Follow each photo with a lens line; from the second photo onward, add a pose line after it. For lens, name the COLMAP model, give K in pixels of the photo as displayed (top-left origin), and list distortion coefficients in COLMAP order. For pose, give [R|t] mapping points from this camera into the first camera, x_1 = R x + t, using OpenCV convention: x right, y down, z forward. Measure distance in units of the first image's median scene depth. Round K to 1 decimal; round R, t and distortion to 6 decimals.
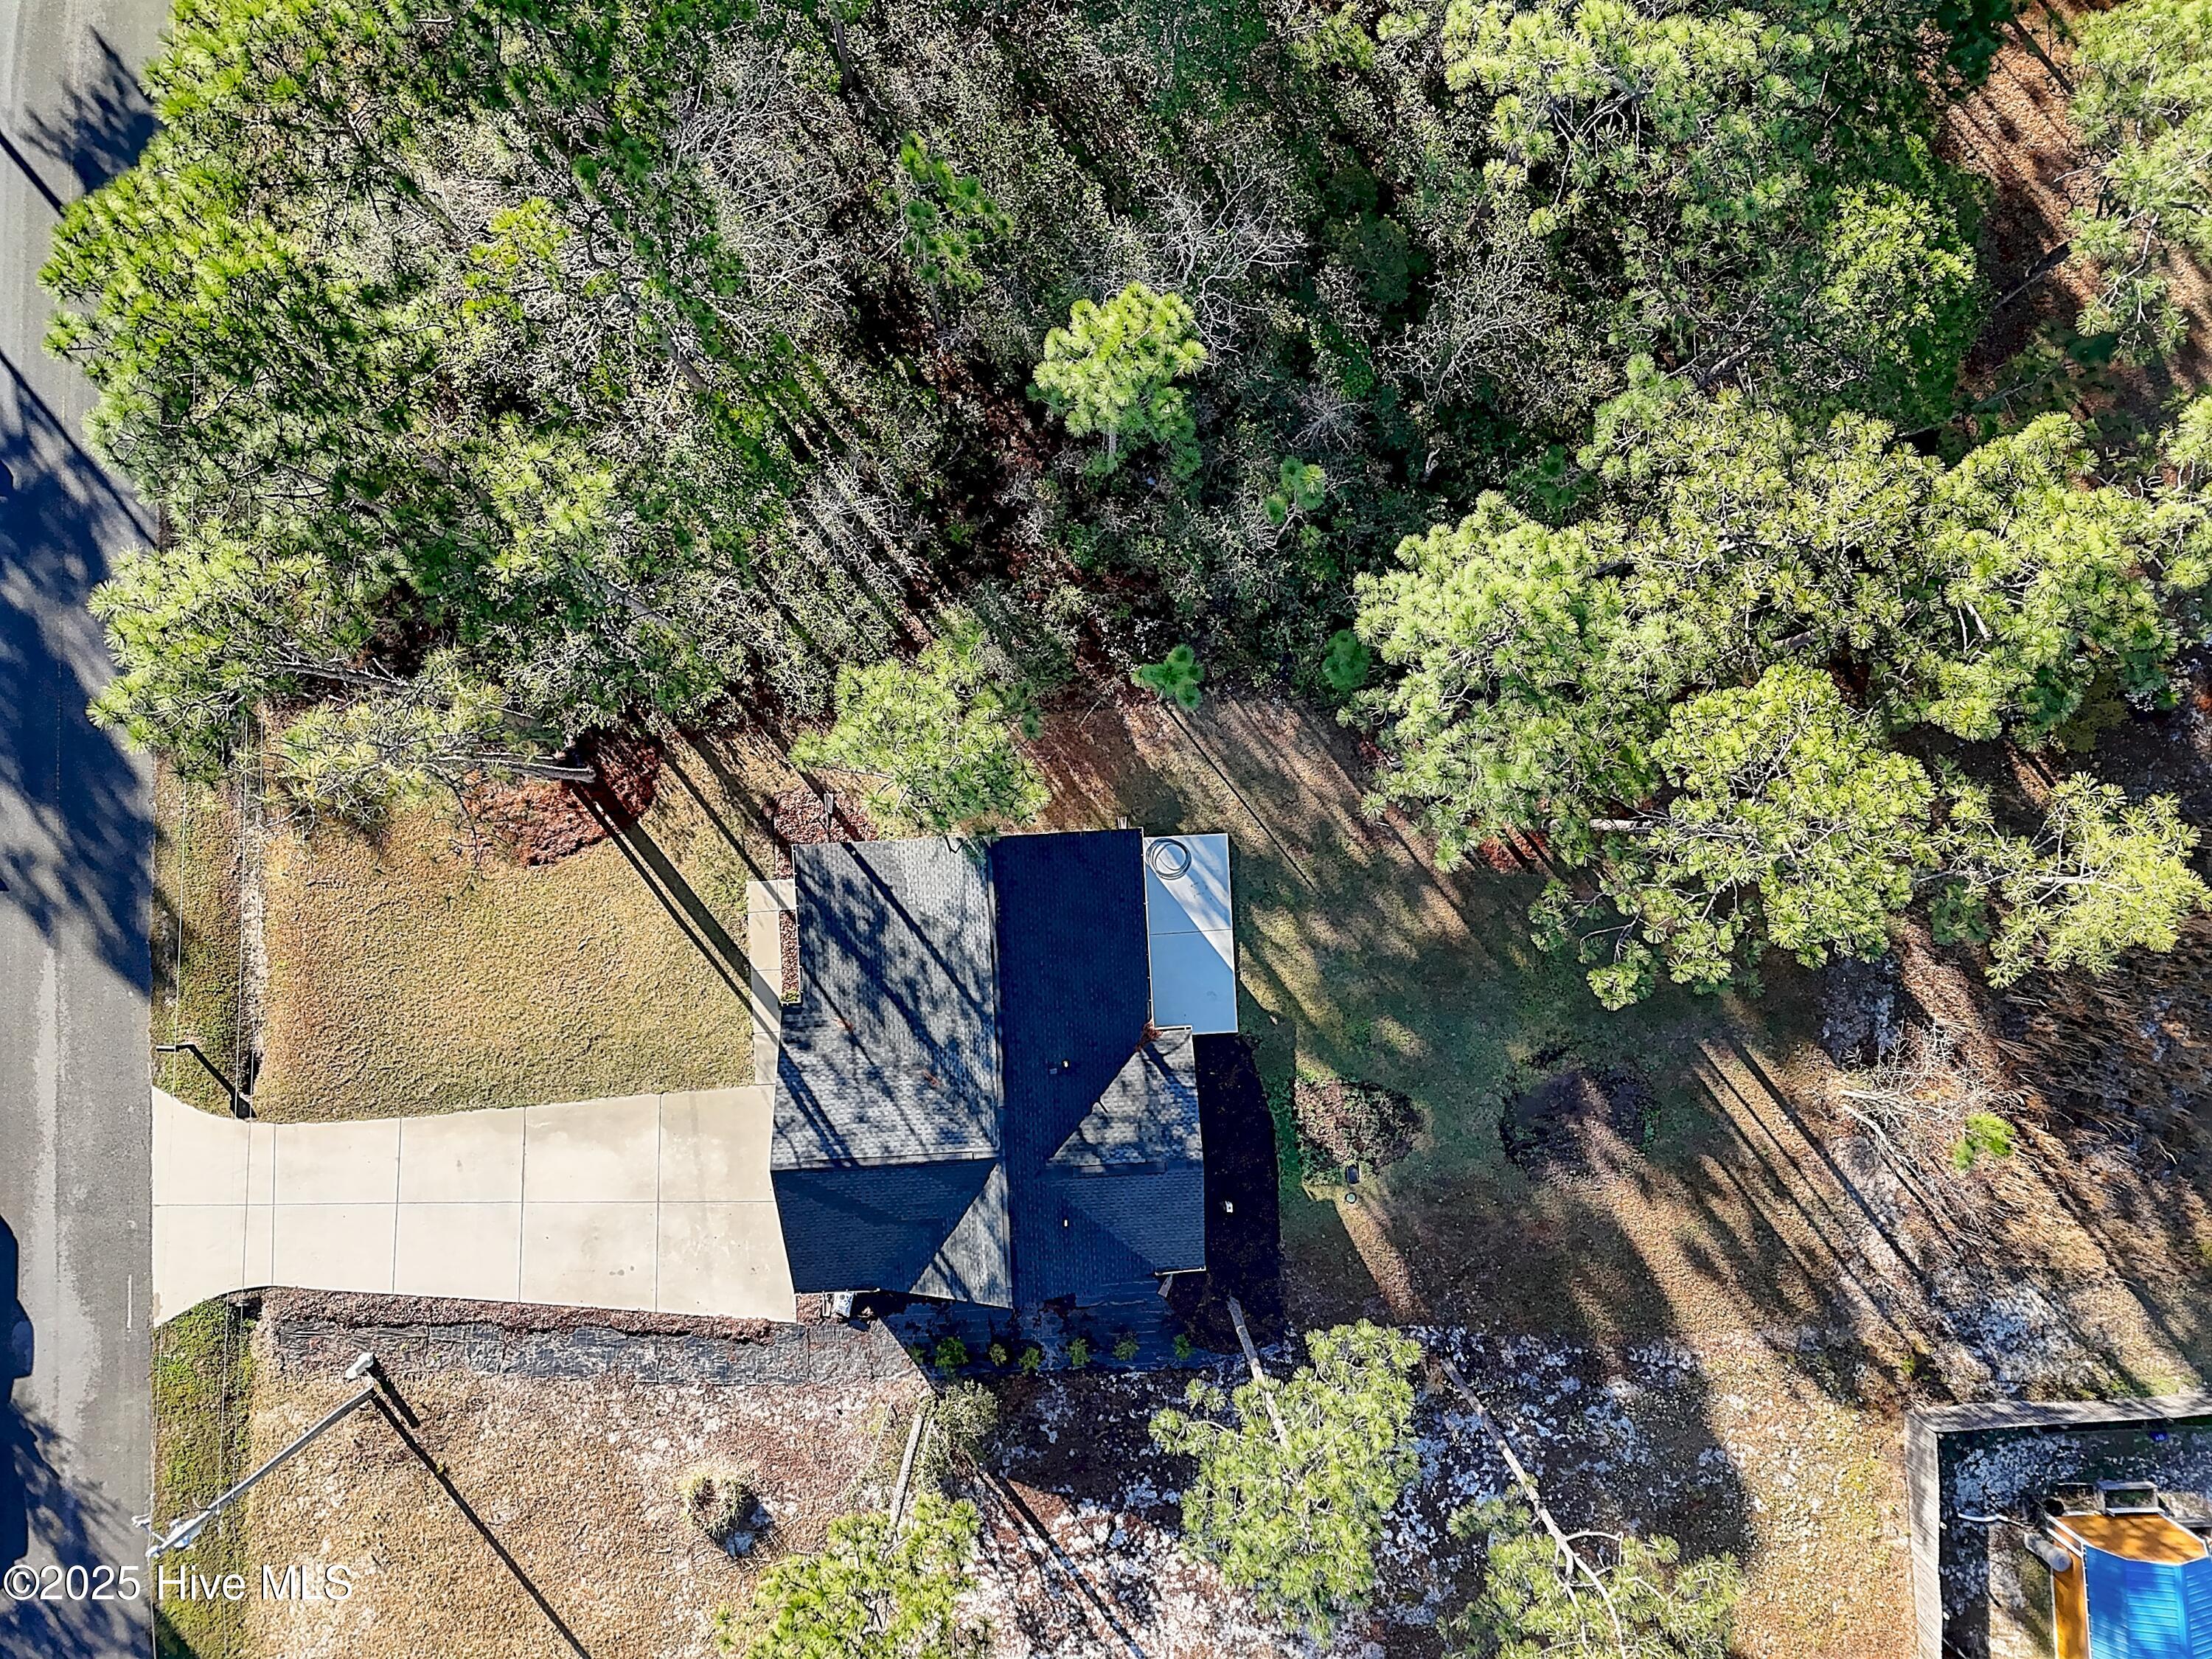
lens RADIAL K [[1610.0, 0, 1110.7], [0, 1610.0, 826.8], [0, 0, 1]] dist [0.075780, -0.070657]
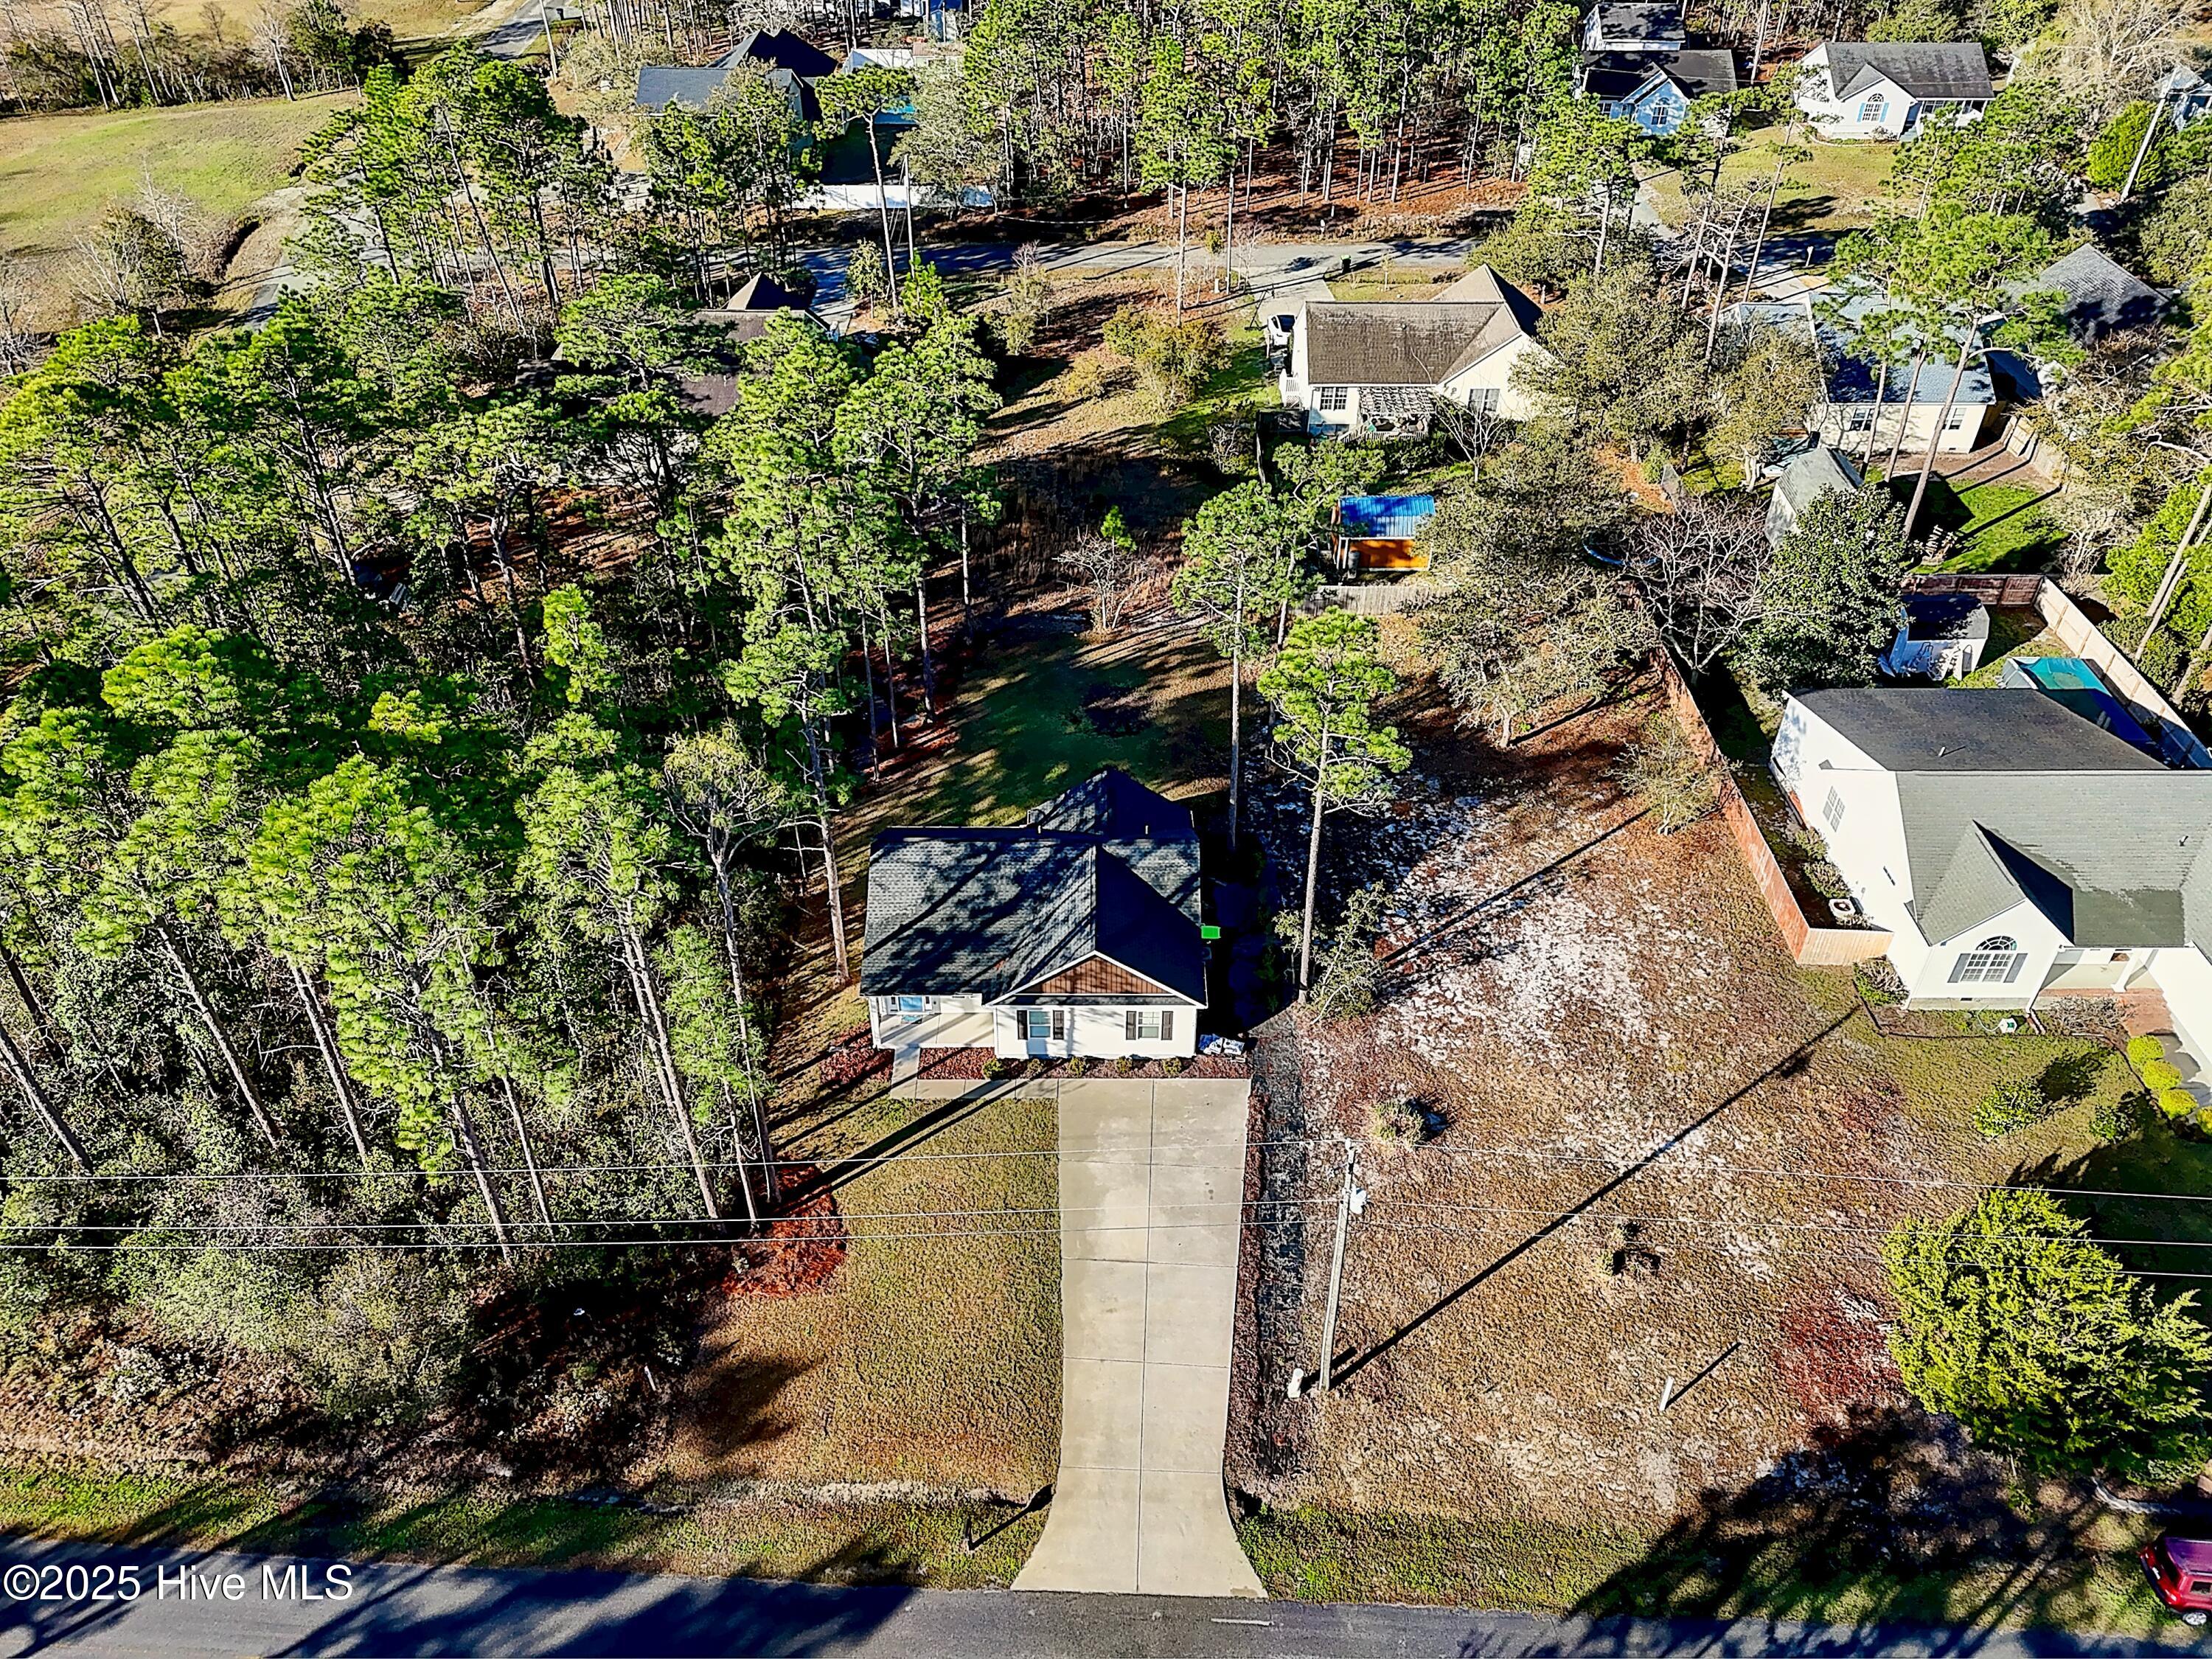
lens RADIAL K [[1610.0, 0, 1110.7], [0, 1610.0, 826.8], [0, 0, 1]] dist [0.075780, -0.070657]
pose [[0.044830, -0.631012, 0.774477, -1.023683], [0.998977, 0.032875, -0.031039, 0.229704], [-0.005875, 0.775077, 0.631840, 0.079620]]
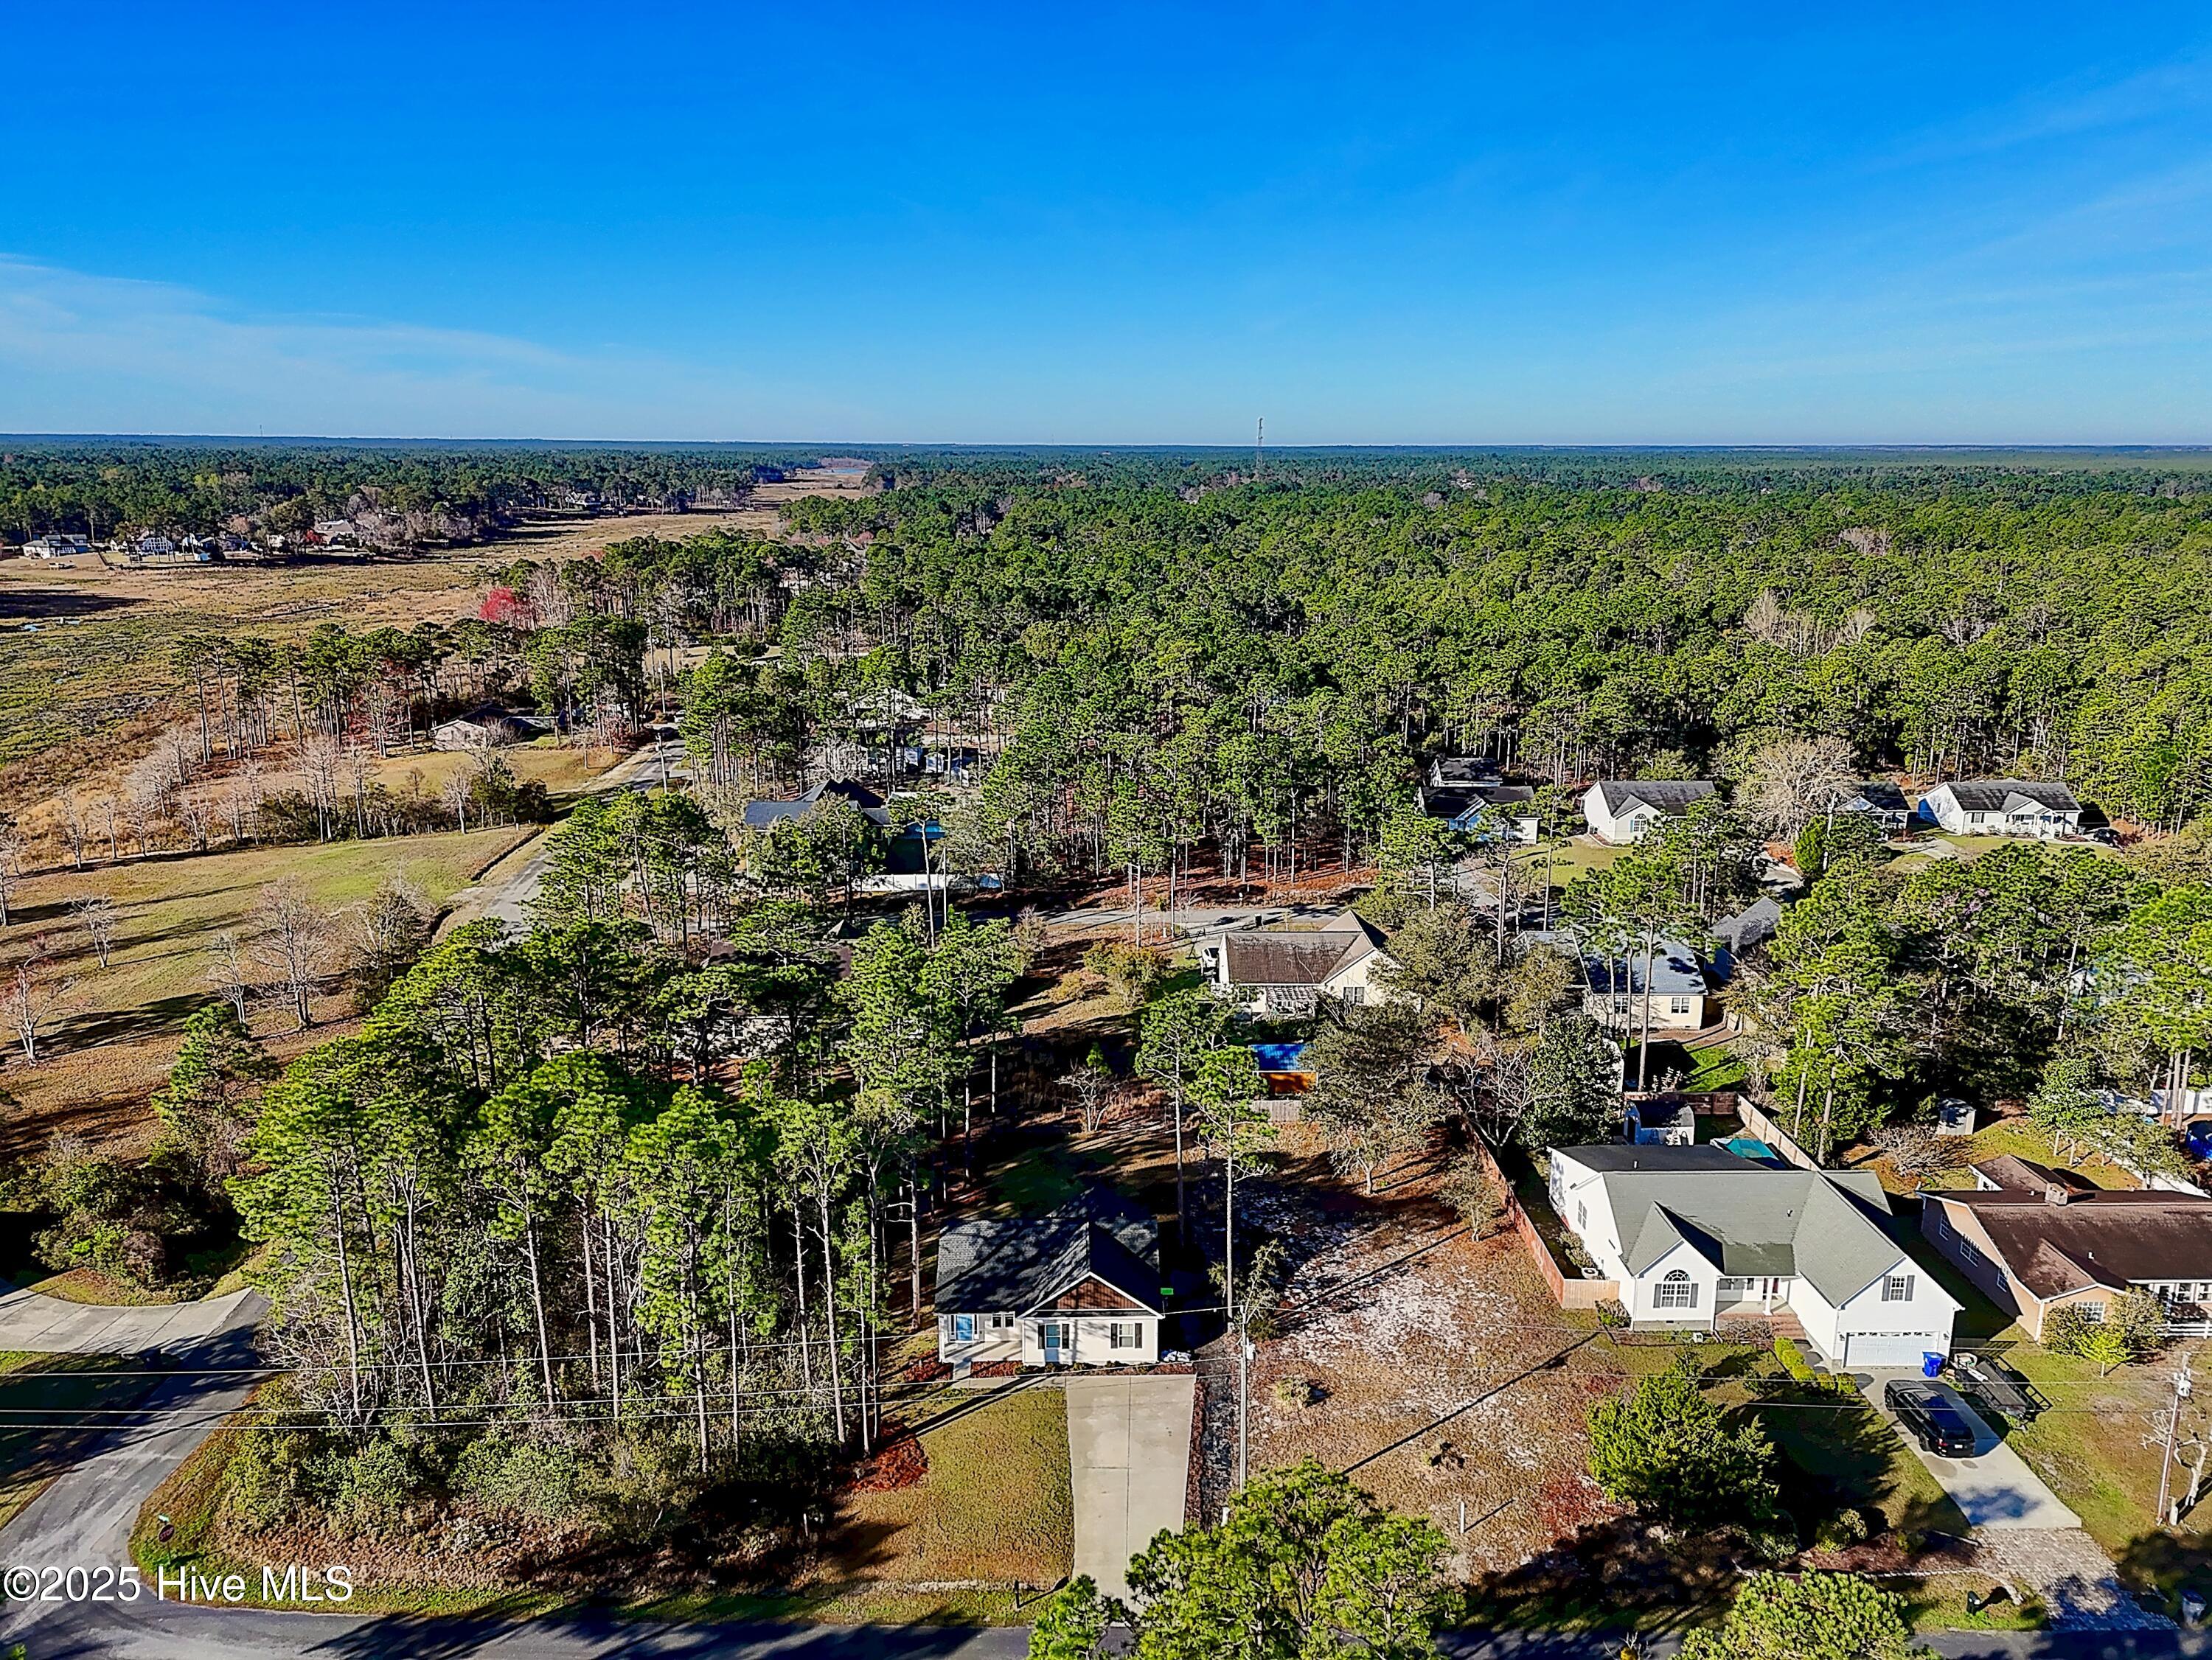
lens RADIAL K [[1609.8, 0, 1110.7], [0, 1609.8, 827.3], [0, 0, 1]] dist [0.075780, -0.070657]
pose [[0.021536, -0.244558, 0.969395, -1.807775], [0.999767, 0.006544, -0.020560, 0.242227], [-0.001315, 0.969613, 0.244642, -0.040748]]
